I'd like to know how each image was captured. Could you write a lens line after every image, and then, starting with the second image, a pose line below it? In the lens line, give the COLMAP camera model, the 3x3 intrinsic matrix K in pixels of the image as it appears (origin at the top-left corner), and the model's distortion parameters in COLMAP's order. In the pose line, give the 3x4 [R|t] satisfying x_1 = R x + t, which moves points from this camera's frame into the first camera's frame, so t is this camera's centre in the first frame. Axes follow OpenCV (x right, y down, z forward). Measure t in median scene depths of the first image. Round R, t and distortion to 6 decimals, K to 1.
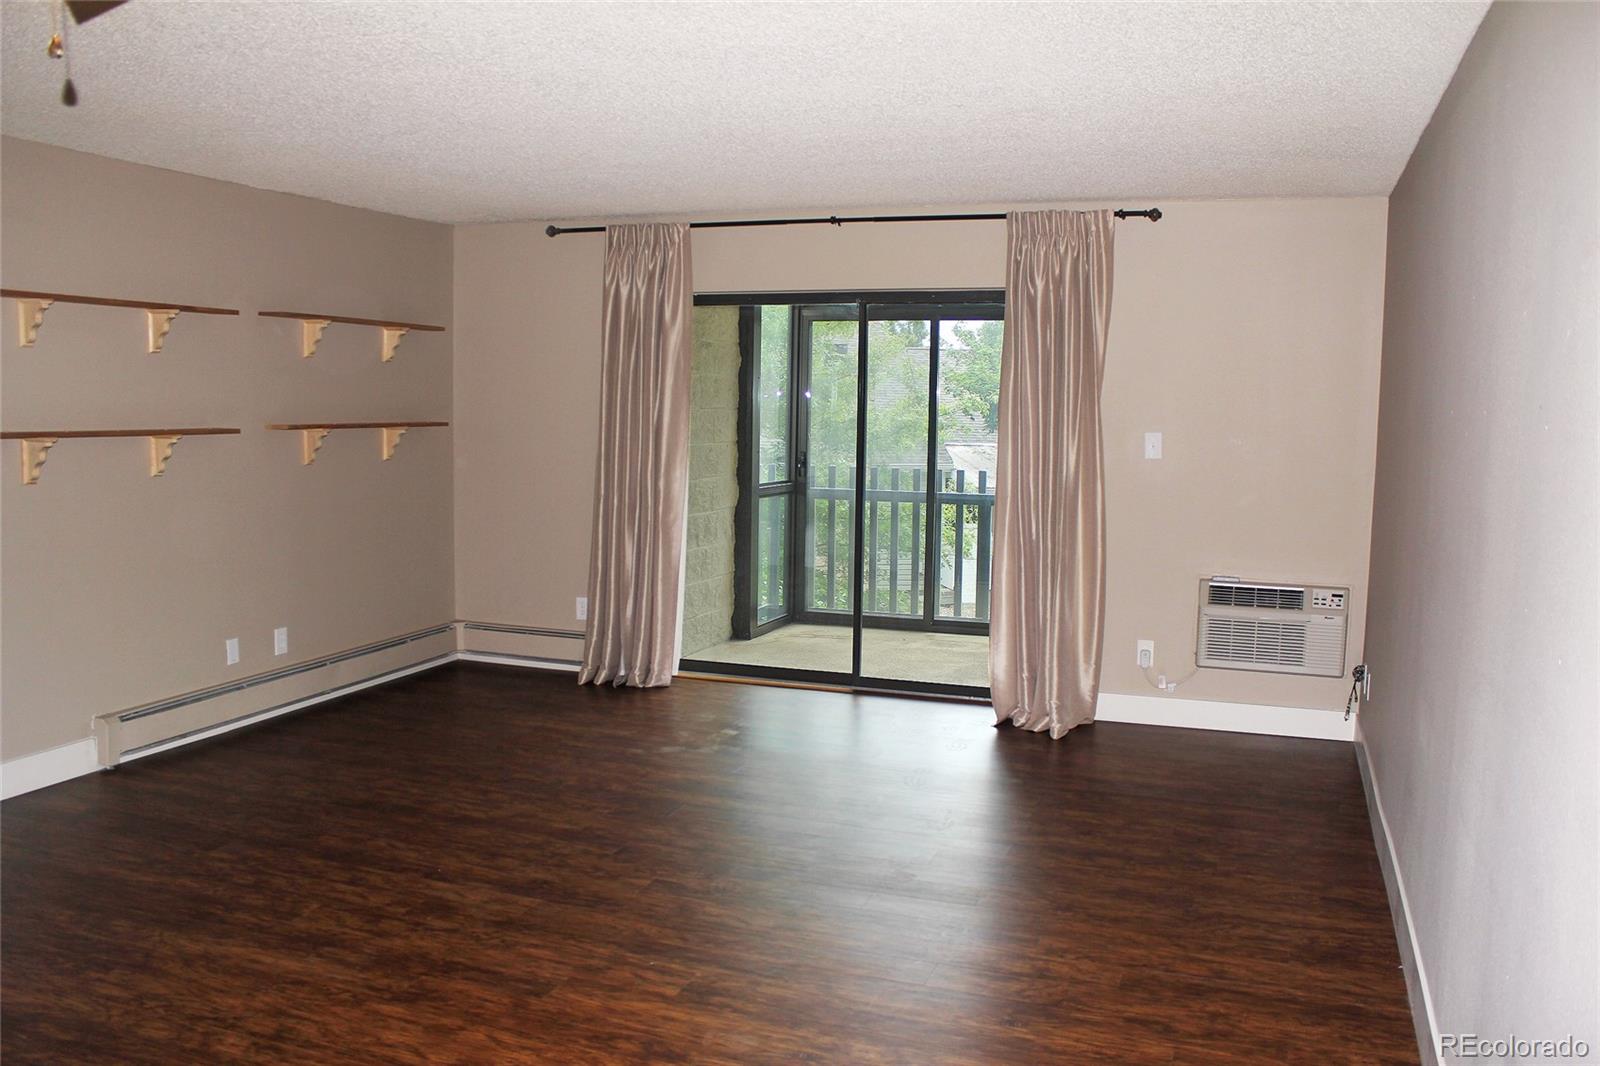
lens RADIAL K [[1331.8, 0, 800.3], [0, 1331.8, 542.0], [0, 0, 1]] dist [-0.167226, 0.156263]
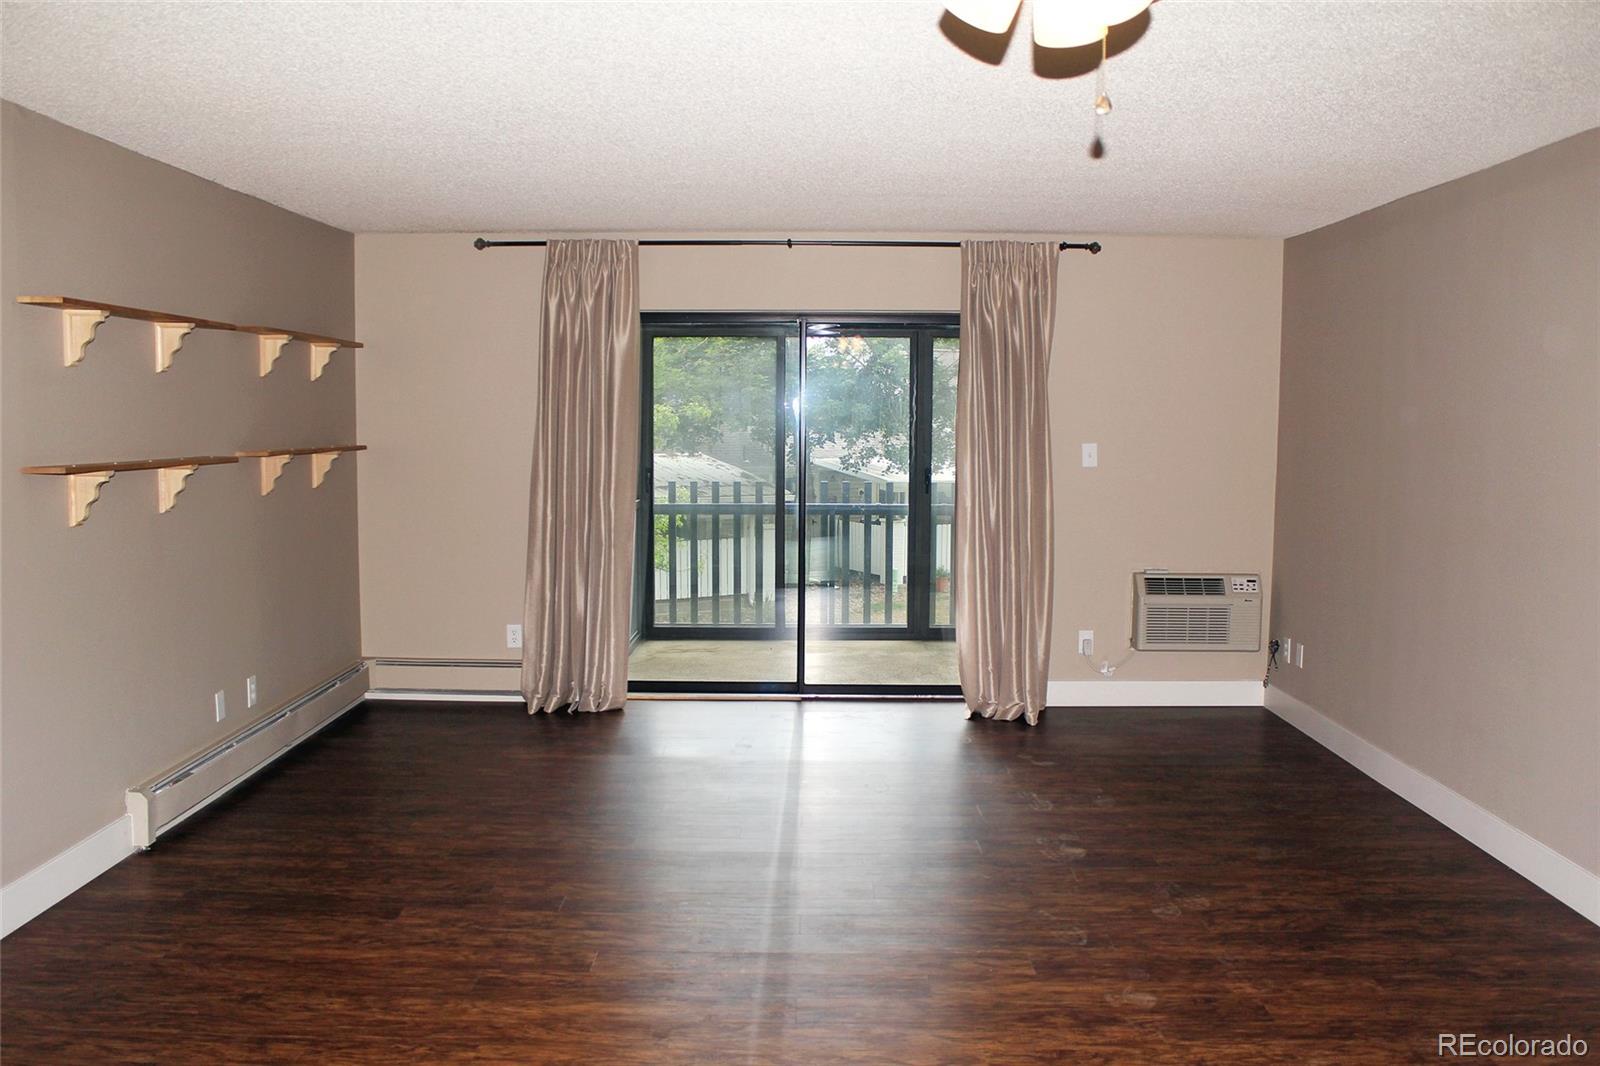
lens RADIAL K [[1331.8, 0, 800.3], [0, 1331.8, 542.0], [0, 0, 1]] dist [-0.167226, 0.156263]
pose [[0.943931, -0.041379, 0.327540, -0.326901], [0.043567, 0.999050, 0.000655, -0.011069], [-0.327256, 0.013651, 0.944837, 0.026609]]
